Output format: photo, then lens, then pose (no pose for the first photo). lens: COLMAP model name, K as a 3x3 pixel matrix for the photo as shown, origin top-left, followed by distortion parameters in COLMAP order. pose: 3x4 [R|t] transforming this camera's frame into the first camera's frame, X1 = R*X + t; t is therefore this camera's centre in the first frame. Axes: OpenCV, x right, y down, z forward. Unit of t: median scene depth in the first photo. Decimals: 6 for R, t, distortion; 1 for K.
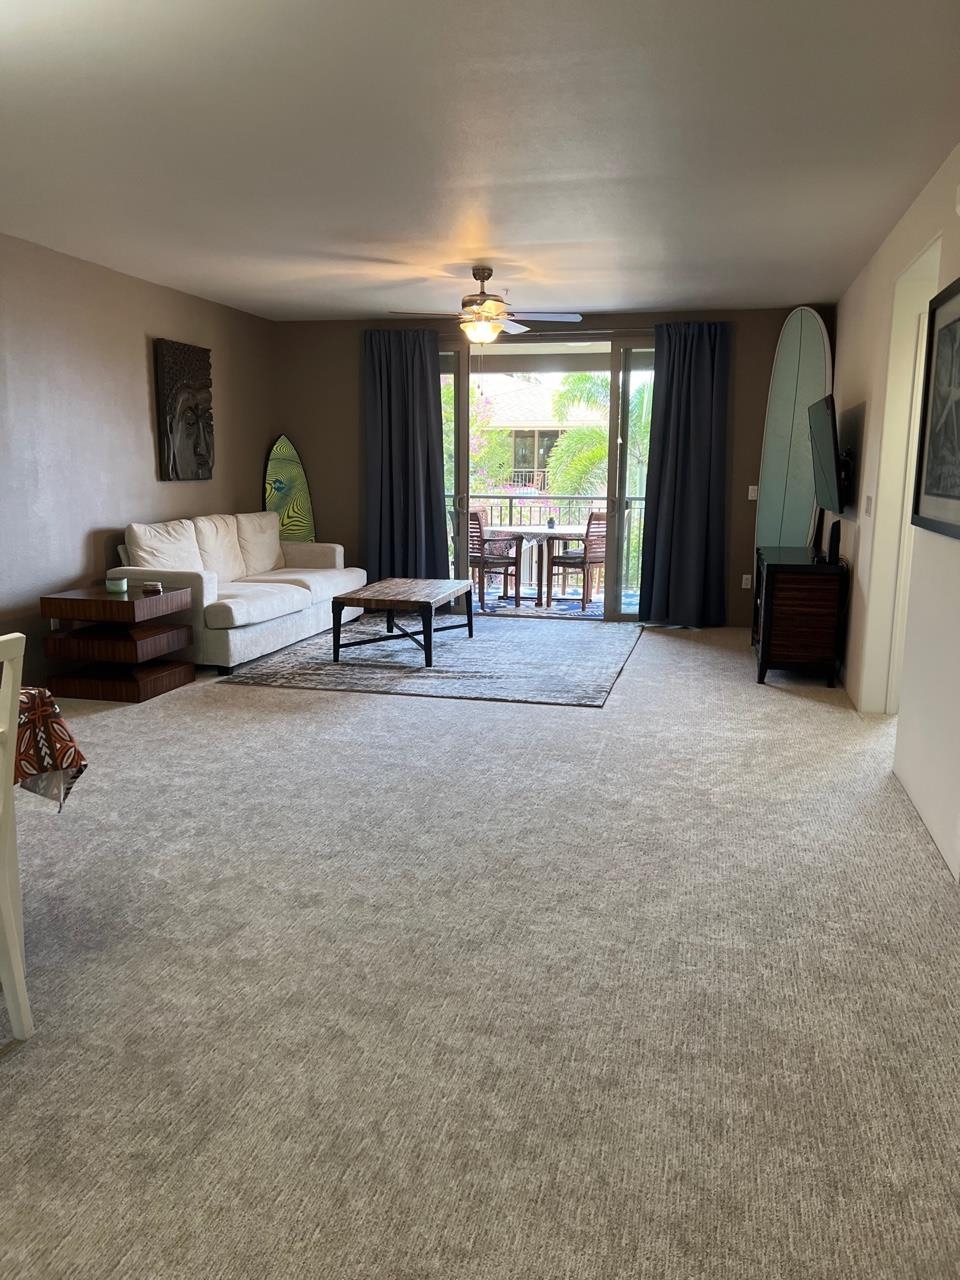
lens RADIAL K [[978.1, 0, 480.7], [0, 978.1, 639.4], [0, 0, 1]] dist [0.035369, -0.047746]
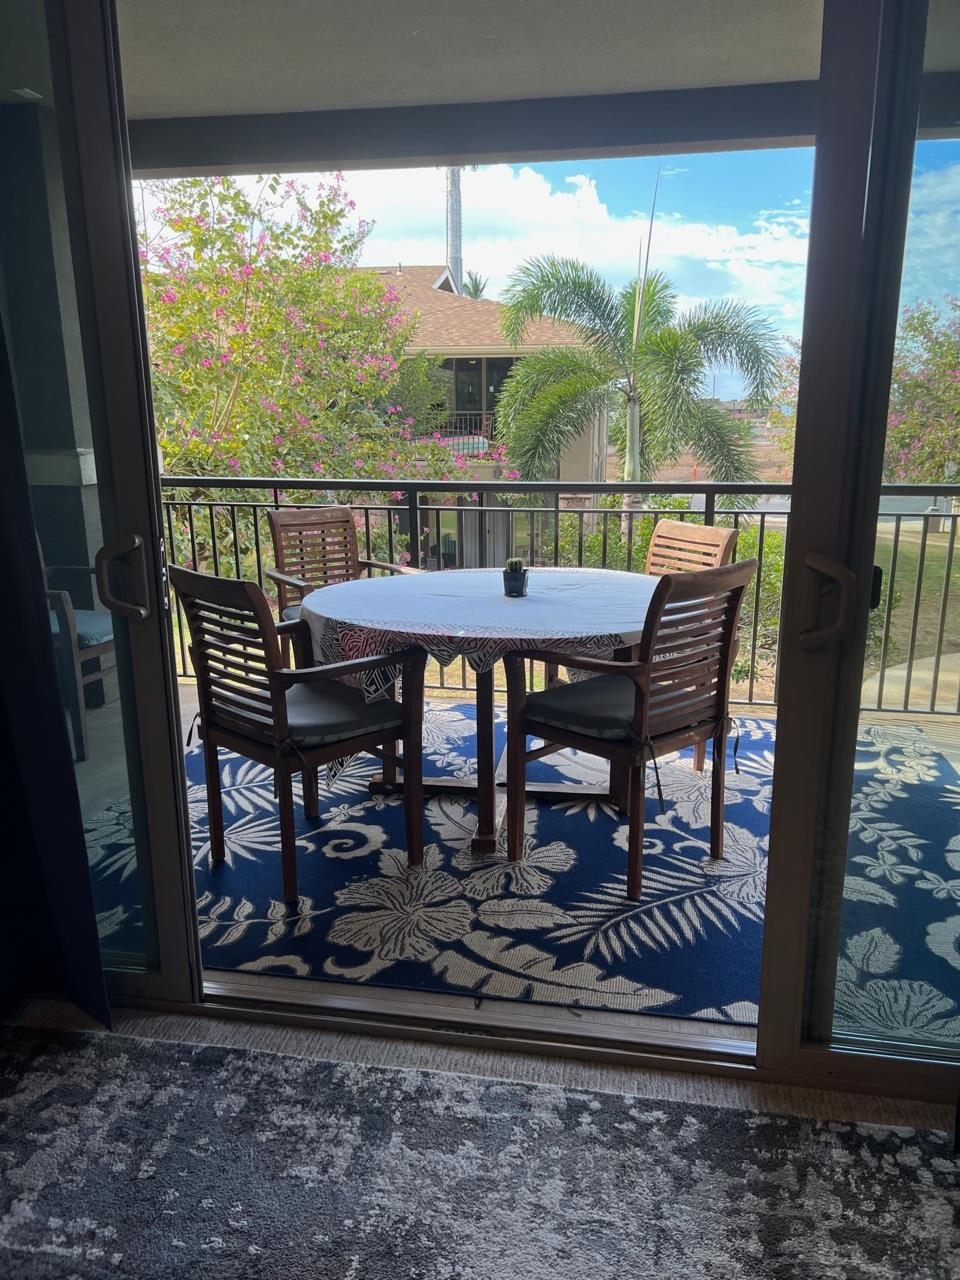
lens RADIAL K [[978.1, 0, 480.1], [0, 978.1, 639.0], [0, 0, 1]] dist [0.035369, -0.047746]
pose [[0.998618, -0.031488, 0.042082, 0.019061], [0.029005, 0.997875, 0.058348, -0.050345], [-0.043829, -0.057047, 0.997409, 0.277634]]
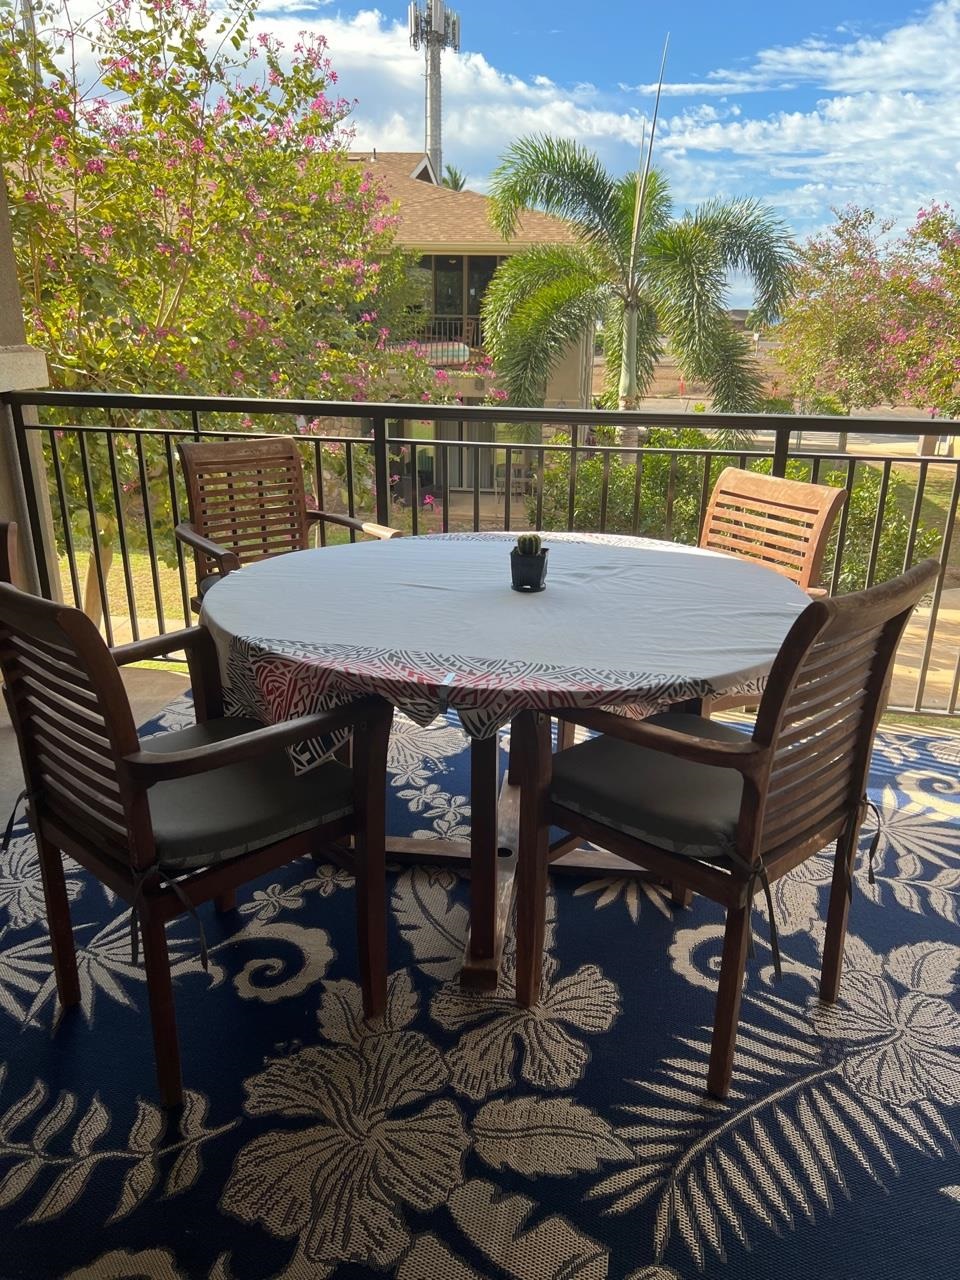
lens RADIAL K [[978.1, 0, 488.2], [0, 978.1, 648.1], [0, 0, 1]] dist [0.035369, -0.047746]
pose [[0.997077, -0.025053, 0.072173, 0.019428], [0.013590, 0.987799, 0.155142, -0.057391], [-0.075179, -0.153707, 0.985252, 0.325391]]
